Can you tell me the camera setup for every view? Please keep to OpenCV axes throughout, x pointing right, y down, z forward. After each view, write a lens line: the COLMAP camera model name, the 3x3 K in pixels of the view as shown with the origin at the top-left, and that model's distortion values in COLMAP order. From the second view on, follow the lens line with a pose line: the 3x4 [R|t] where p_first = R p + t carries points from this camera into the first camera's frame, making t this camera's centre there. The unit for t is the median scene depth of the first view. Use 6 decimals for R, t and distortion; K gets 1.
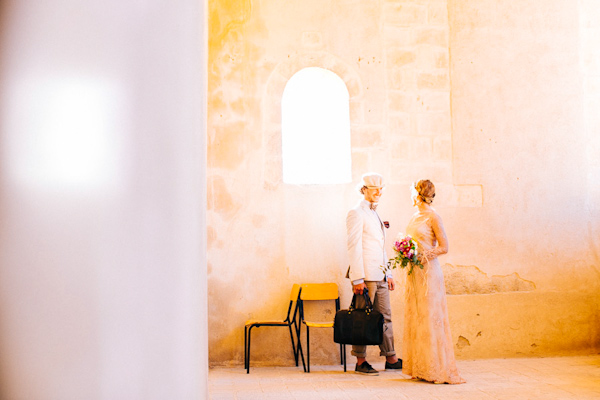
lens RADIAL K [[871.5, 0, 298.9], [0, 871.5, 199.6], [0, 0, 1]] dist [-0.002911, 0.000000]
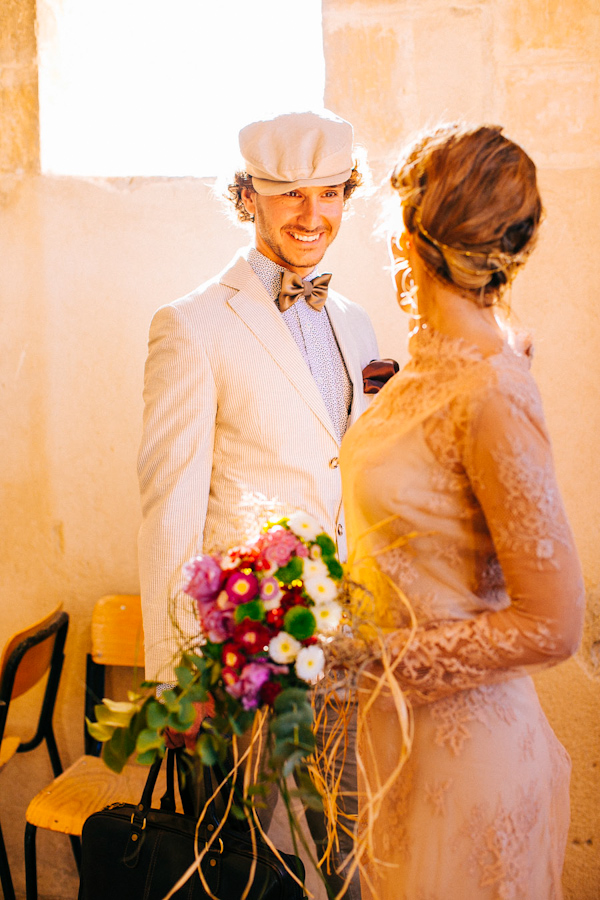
lens RADIAL K [[1307.2, 0, 303.0], [0, 1307.2, 452.5], [0, 0, 1]] dist [-0.002911, 0.000000]
pose [[0.957059, 0.038430, -0.287336, 0.172234], [0.013676, 0.984085, 0.177170, -0.007414], [0.289572, -0.173491, 0.941302, 0.732299]]
